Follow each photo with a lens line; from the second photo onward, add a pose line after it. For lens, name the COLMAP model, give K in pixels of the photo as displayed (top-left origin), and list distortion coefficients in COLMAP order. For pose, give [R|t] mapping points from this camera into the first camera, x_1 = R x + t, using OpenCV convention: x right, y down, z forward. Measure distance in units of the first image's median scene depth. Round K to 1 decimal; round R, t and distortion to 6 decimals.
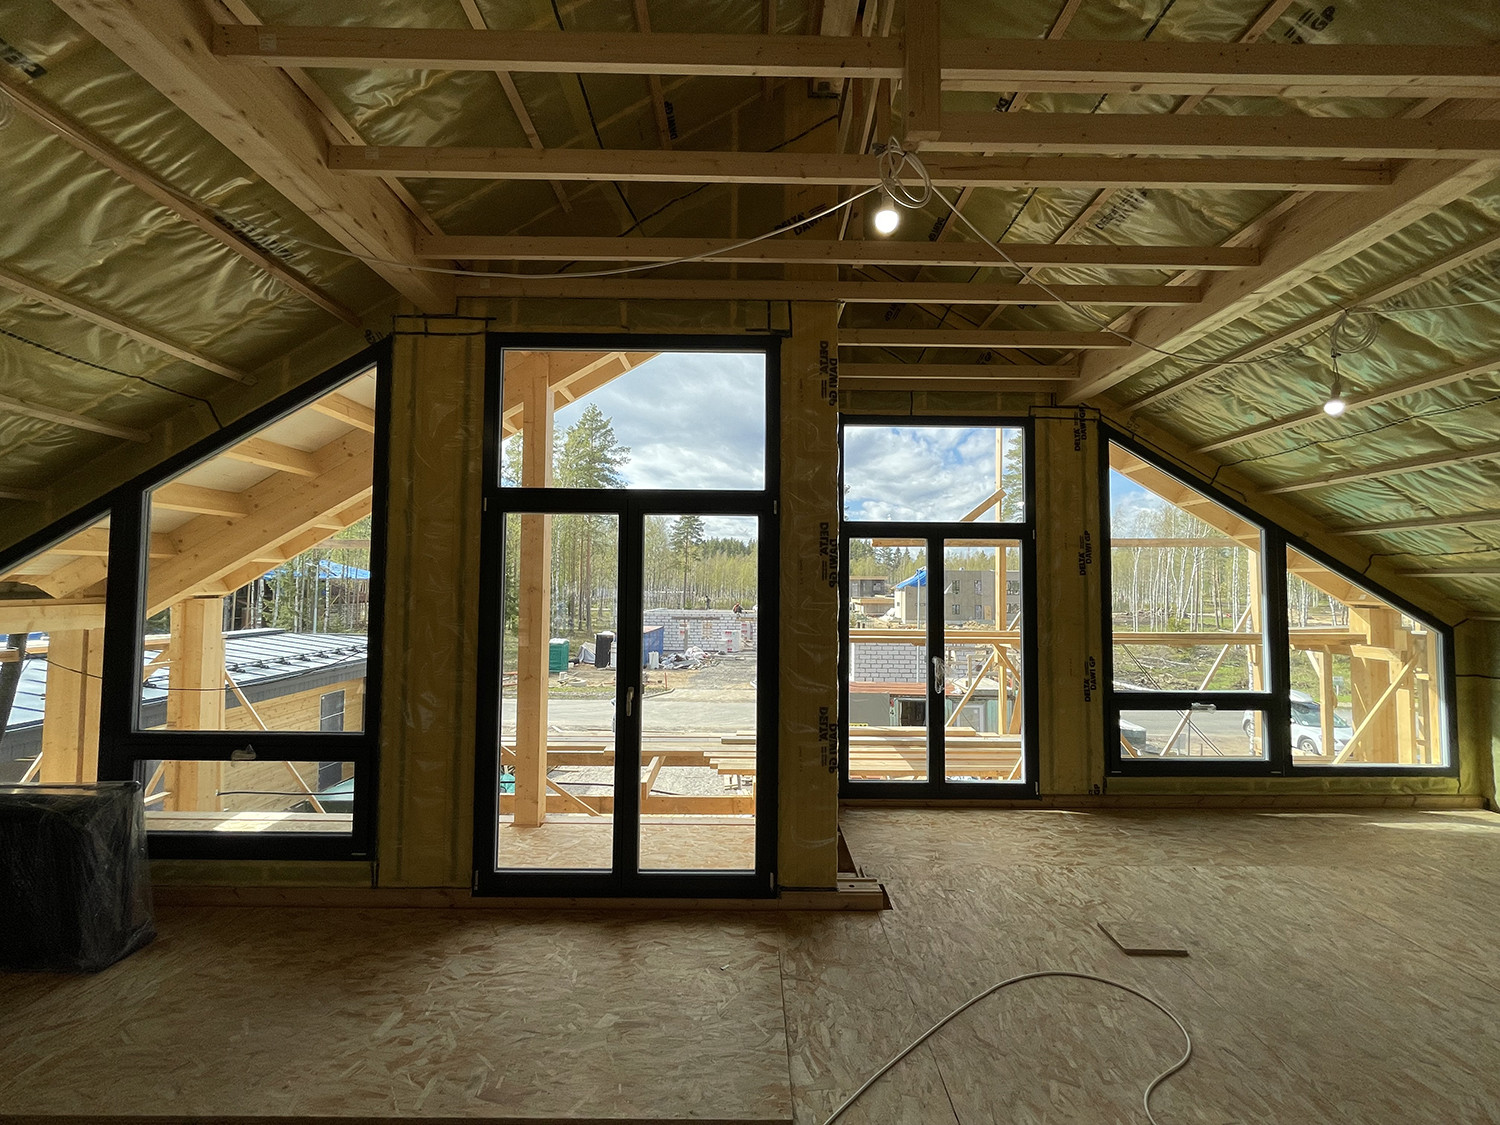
lens RADIAL K [[618.7, 0, 750.0], [0, 618.7, 562.5], [0, 0, 1]] dist [-0.001837, -0.000112]
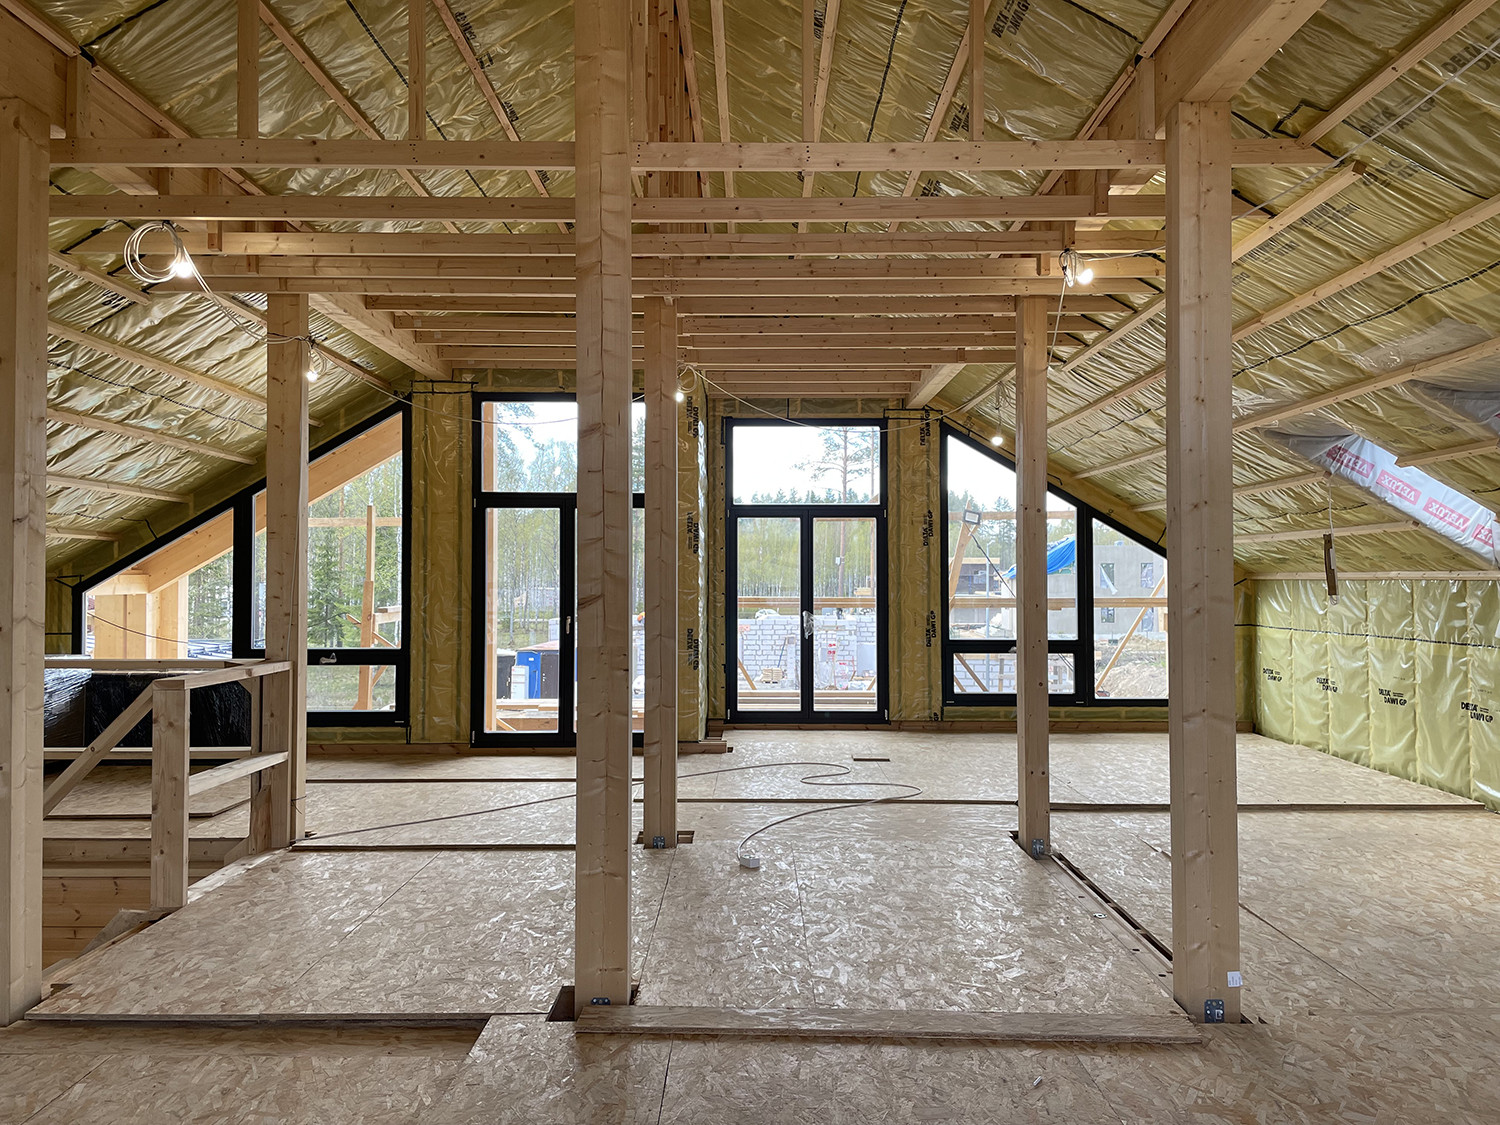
lens RADIAL K [[1147.6, 0, 745.9], [0, 1147.6, 554.6], [0, 0, 1]] dist [0.090795, -0.113513]
pose [[0.999903, -0.008743, -0.010807, 0.205391], [0.008914, 0.999835, 0.015816, -0.001643], [0.010667, -0.015911, 0.999817, -1.345958]]
